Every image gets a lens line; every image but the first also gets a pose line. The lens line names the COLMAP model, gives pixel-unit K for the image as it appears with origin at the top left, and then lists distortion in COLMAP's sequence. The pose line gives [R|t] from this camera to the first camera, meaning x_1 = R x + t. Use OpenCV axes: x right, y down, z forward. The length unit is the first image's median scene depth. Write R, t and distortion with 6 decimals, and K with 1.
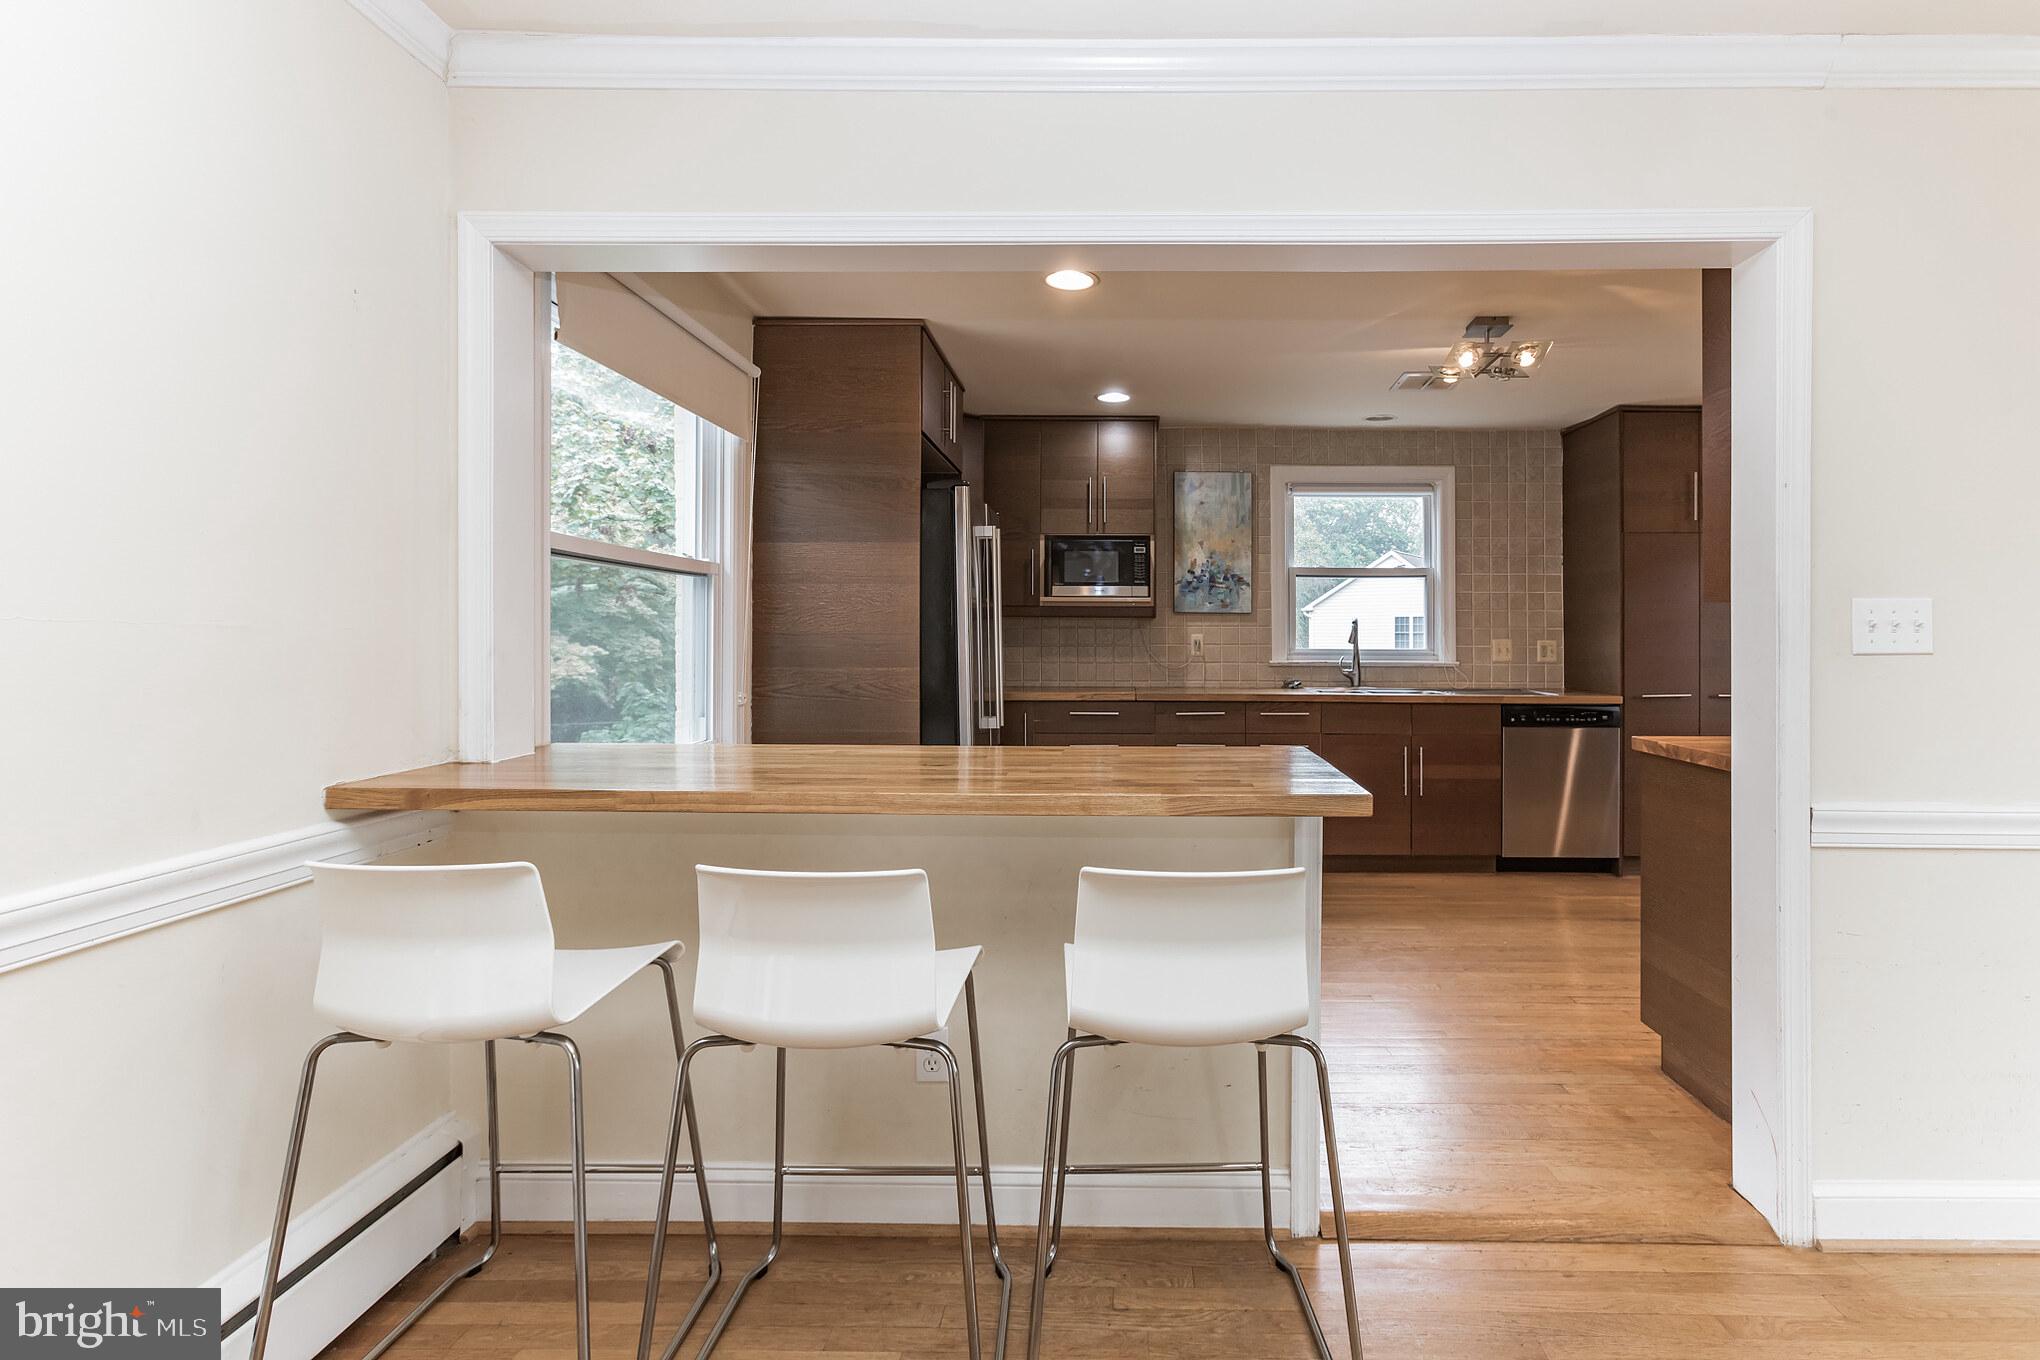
lens RADIAL K [[917.8, 0, 1114.5], [0, 917.8, 638.0], [0, 0, 1]] dist [-0.001102, -0.000030]
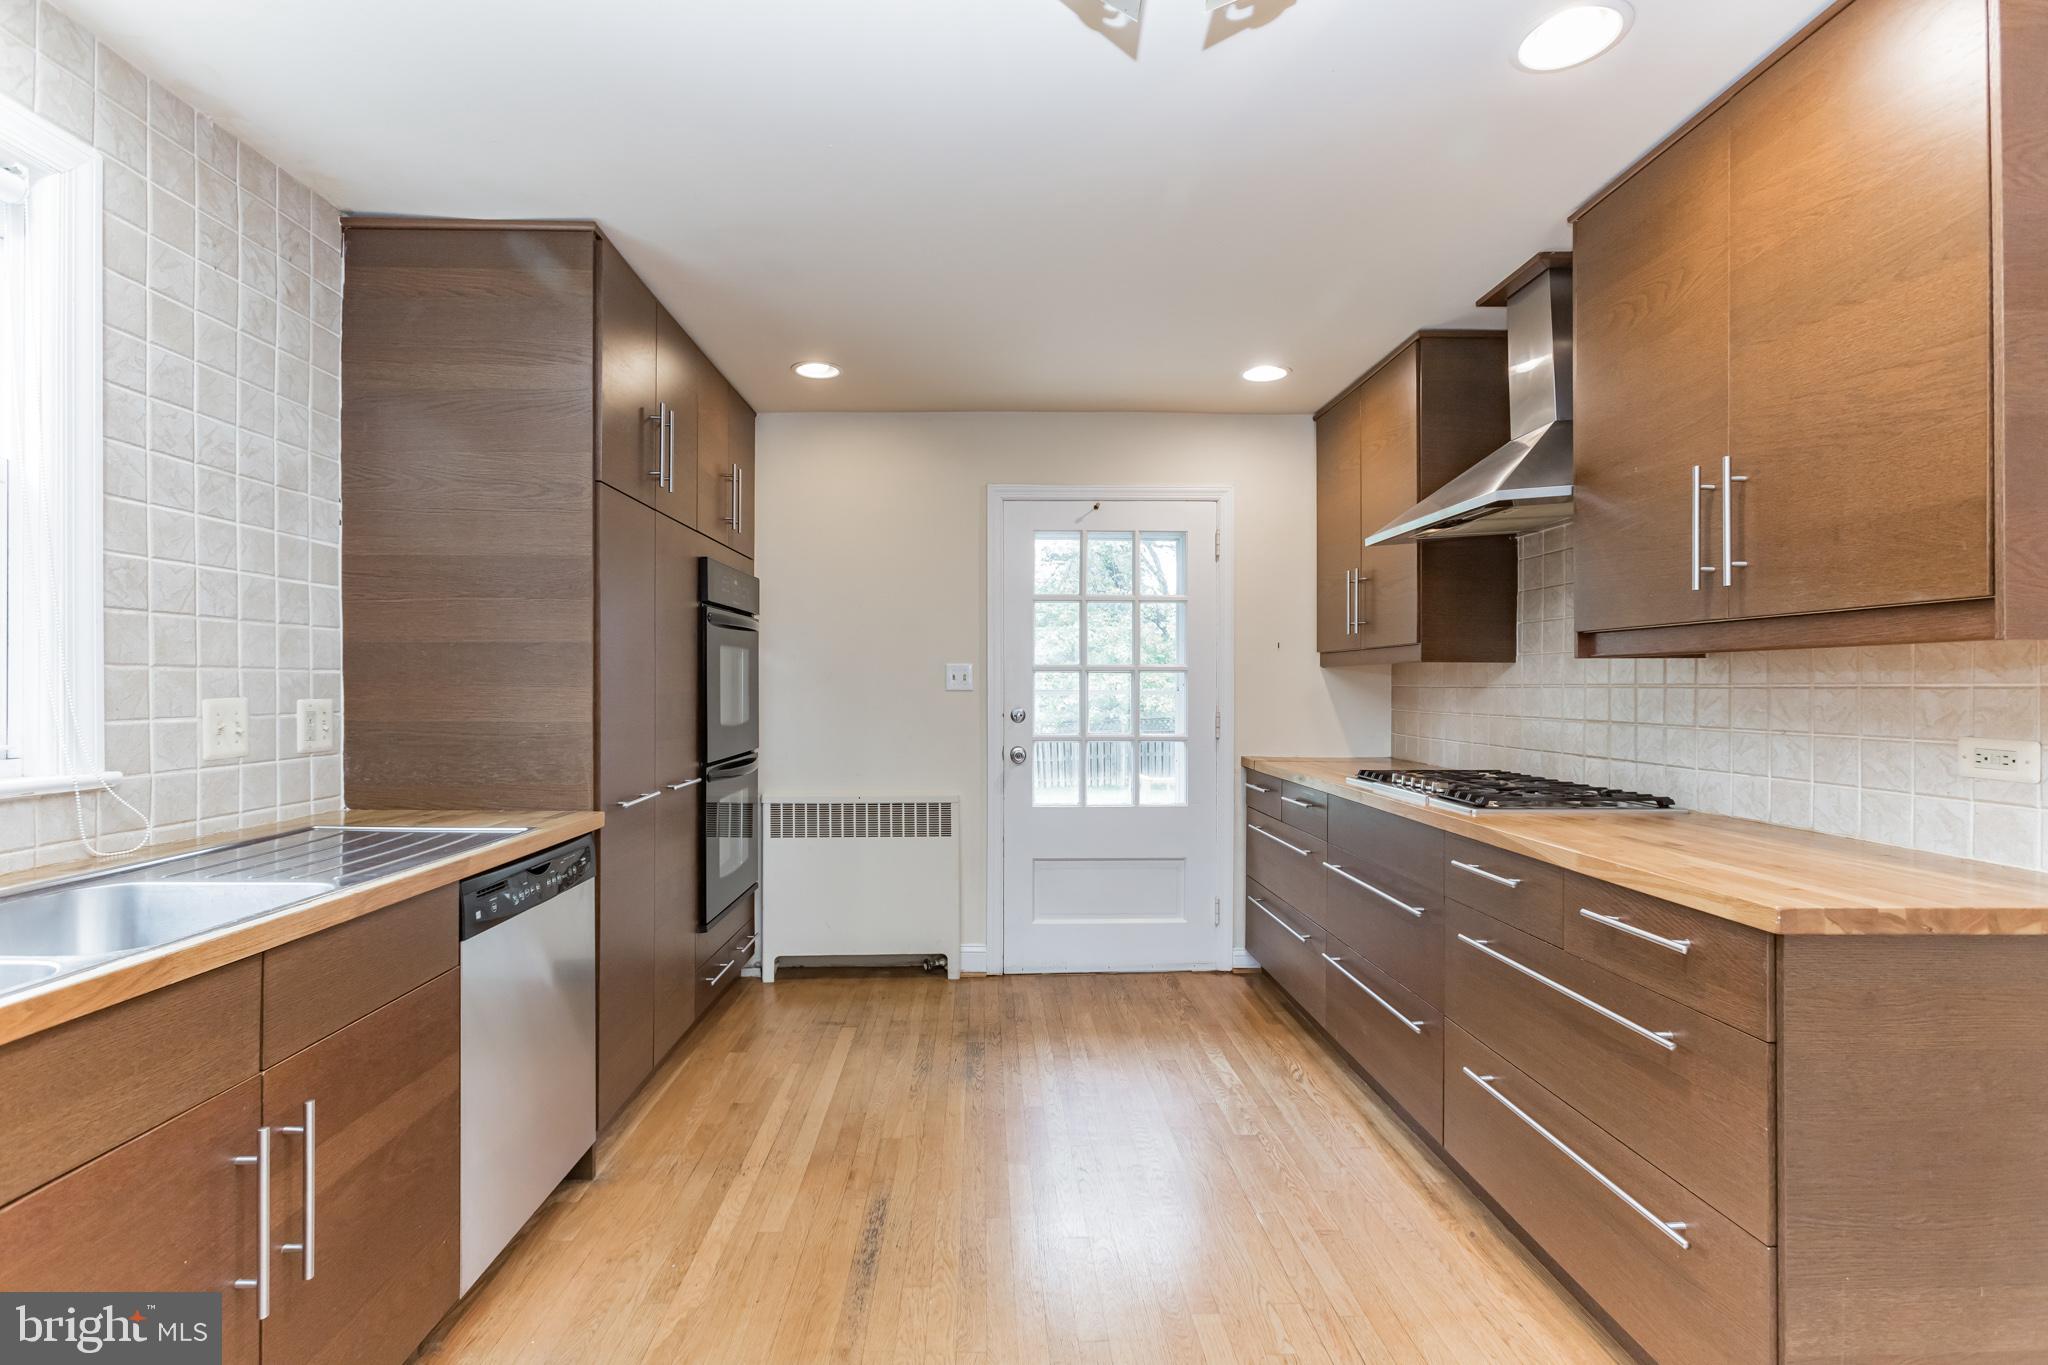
lens RADIAL K [[913.3, 0, 1024.0], [0, 913.3, 682.5], [0, 0, 1]] dist [0.001920, 0.000299]
pose [[-0.049982, 0.001103, 0.998749, 0.043996], [-0.001043, 0.999999, -0.001157, -0.005207], [-0.998750, -0.001100, -0.049981, 0.706107]]
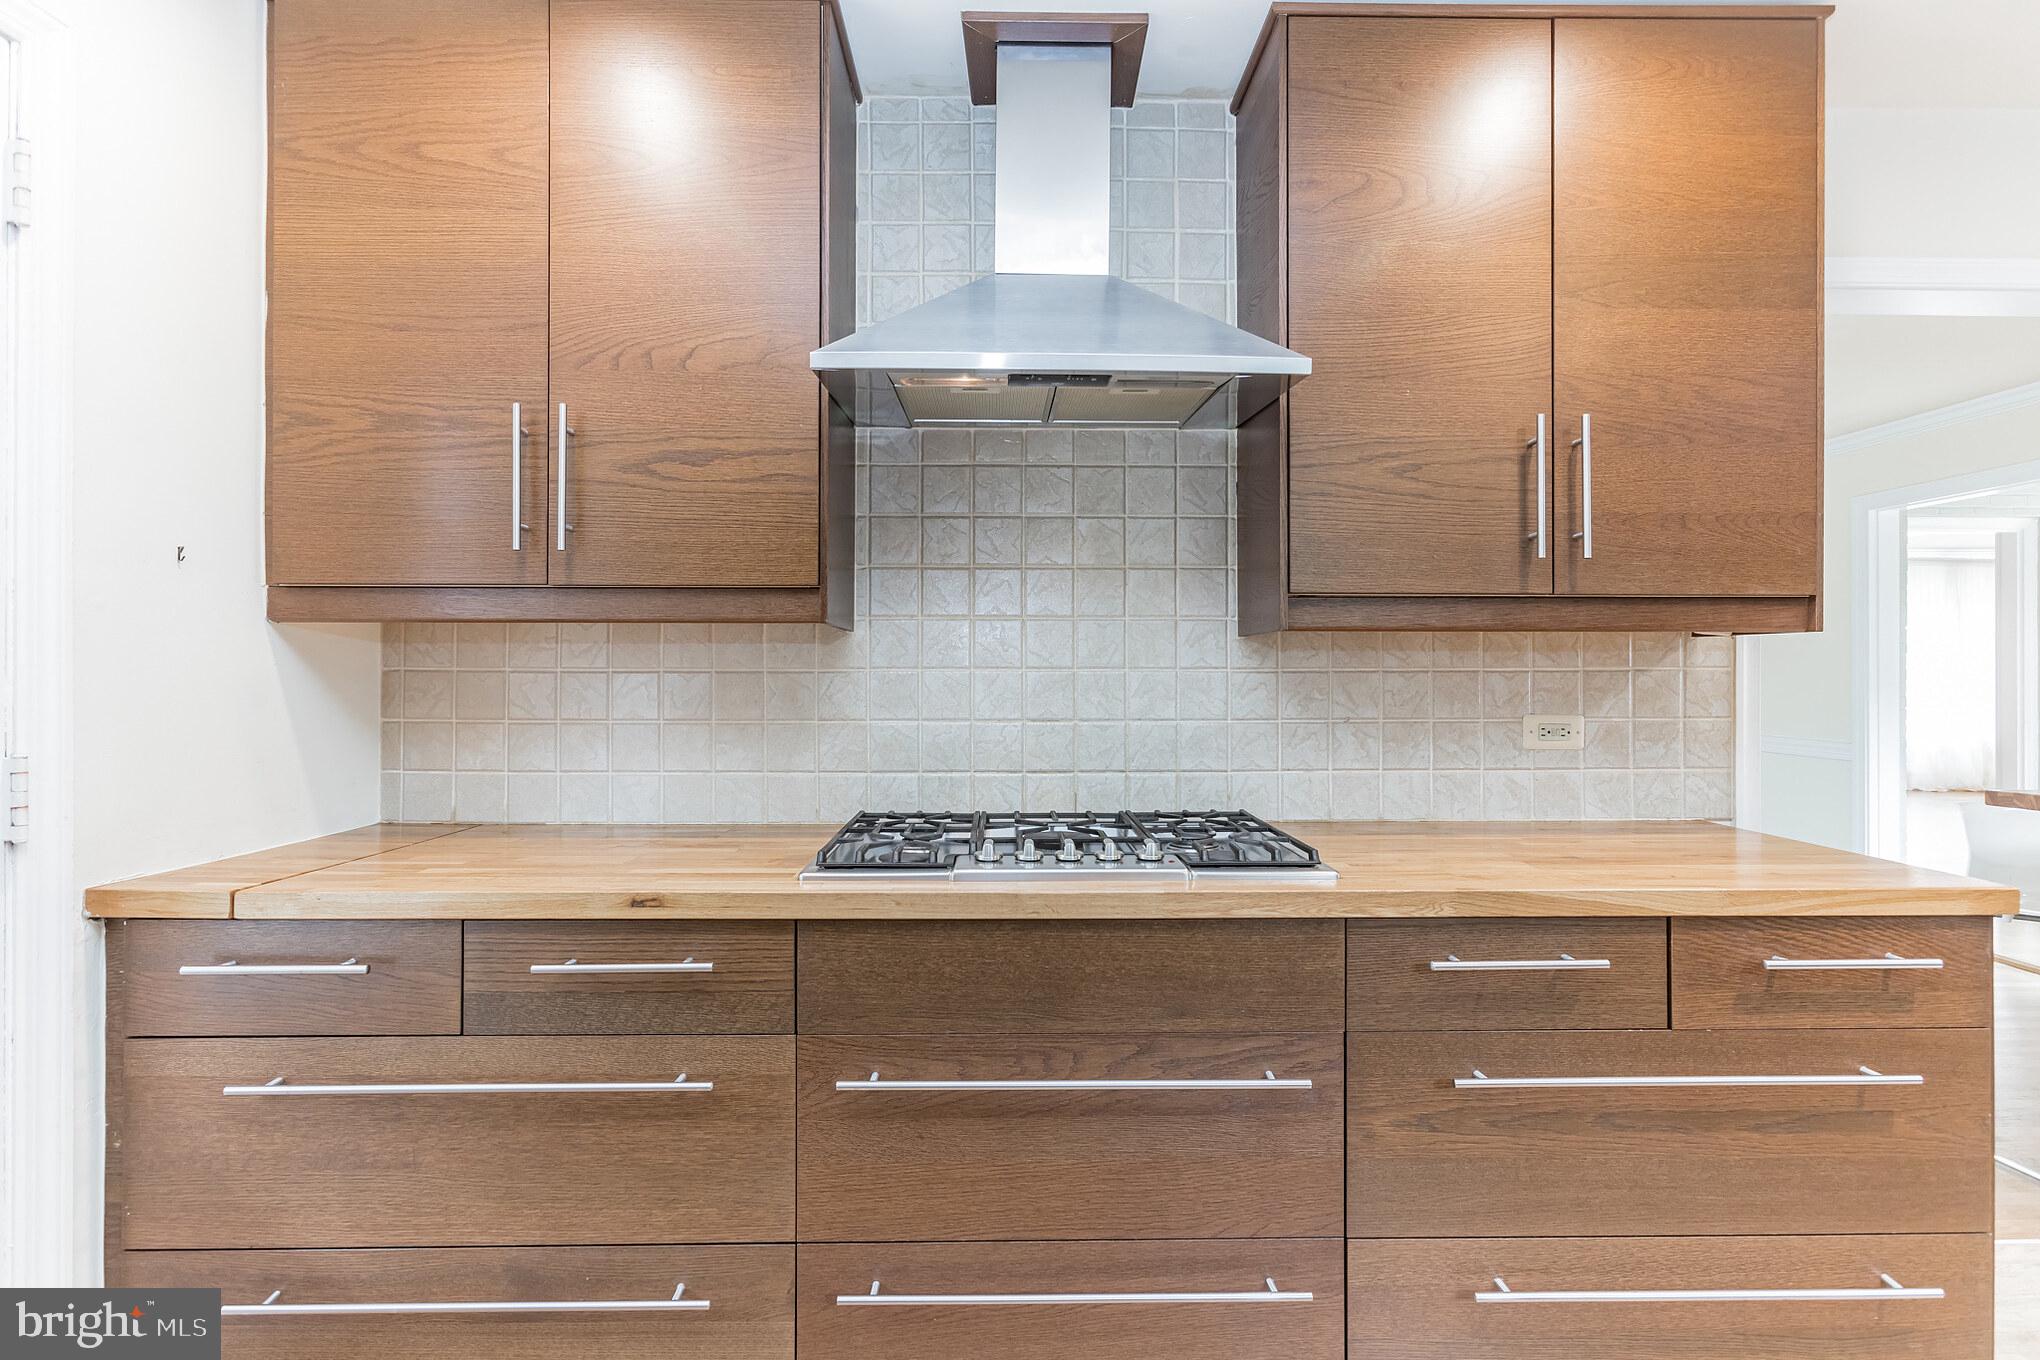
lens RADIAL K [[1011.0, 0, 1009.4], [0, 1011.0, 666.9], [0, 0, 1]] dist [-0.001872, 0.001238]
pose [[-0.999853, -0.002642, -0.016933, 0.562961], [-0.002524, 0.999973, -0.006969, -0.002572], [0.016951, -0.006925, -0.999832, 0.761880]]
